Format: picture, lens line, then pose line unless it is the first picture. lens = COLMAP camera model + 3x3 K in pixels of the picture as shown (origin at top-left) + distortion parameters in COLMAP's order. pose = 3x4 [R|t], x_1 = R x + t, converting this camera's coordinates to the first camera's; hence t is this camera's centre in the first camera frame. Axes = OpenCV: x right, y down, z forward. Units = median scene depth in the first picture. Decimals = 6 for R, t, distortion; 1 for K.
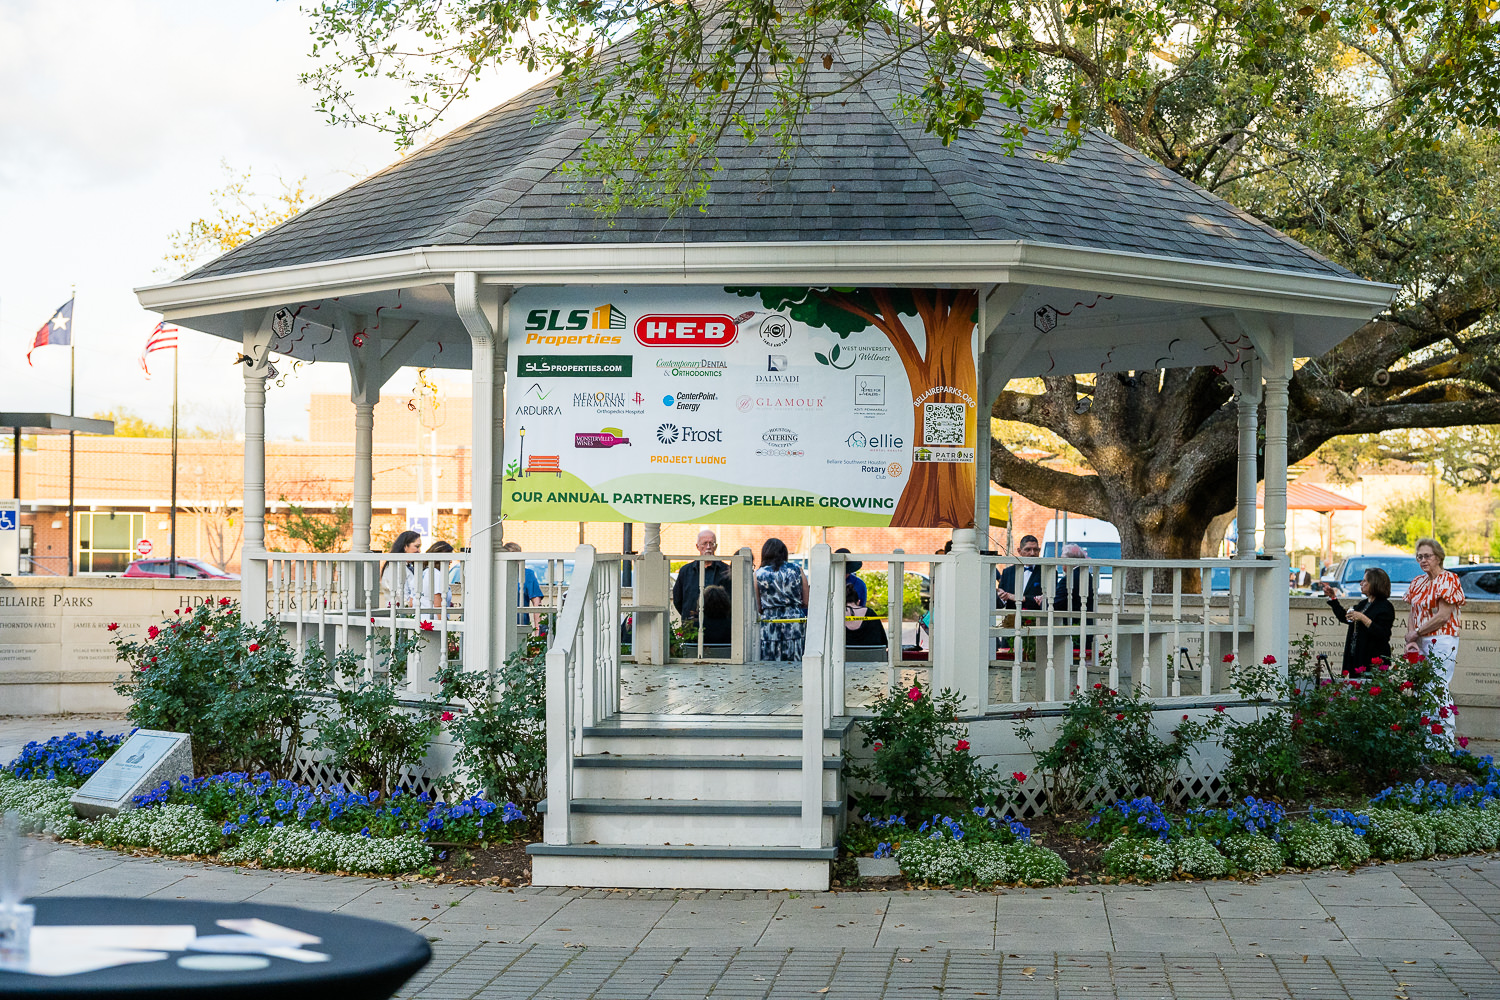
lens RADIAL K [[2646.1, 0, 751.5], [0, 2646.1, 504.1], [0, 0, 1]] dist [0.006993, 0.000000]
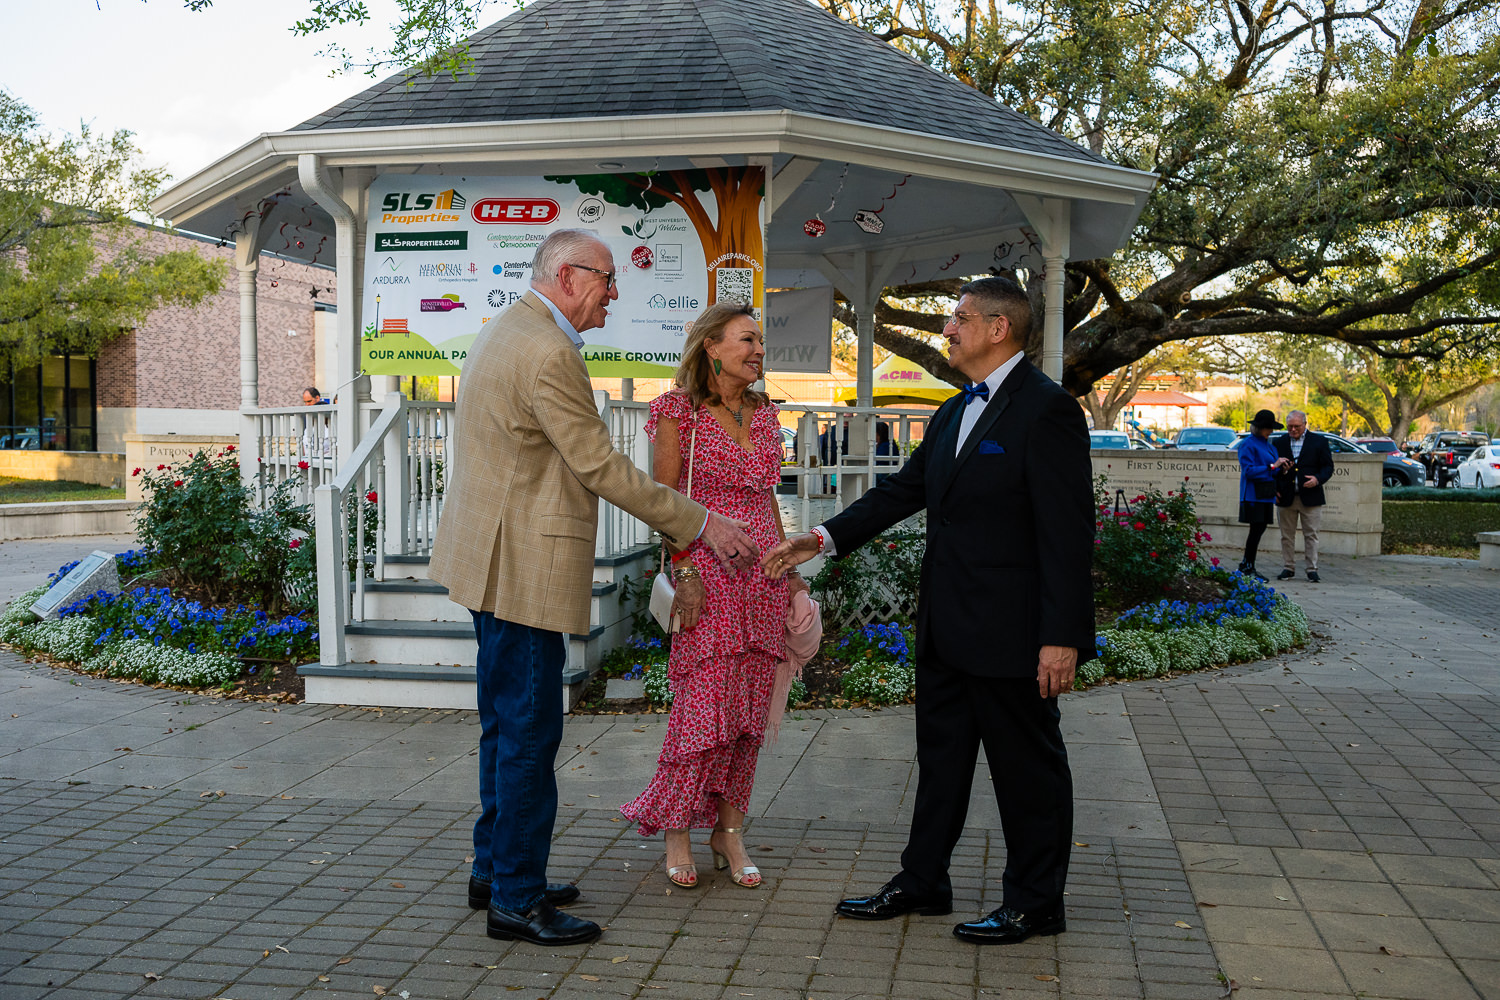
lens RADIAL K [[1432.0, 0, 748.3], [0, 1432.0, 497.4], [0, 0, 1]] dist [-0.006168, 0.000000]
pose [[0.996394, 0.001960, -0.084830, 0.130594], [0.003429, 0.997986, 0.063344, 0.020709], [0.084783, -0.063406, 0.994380, 0.385796]]
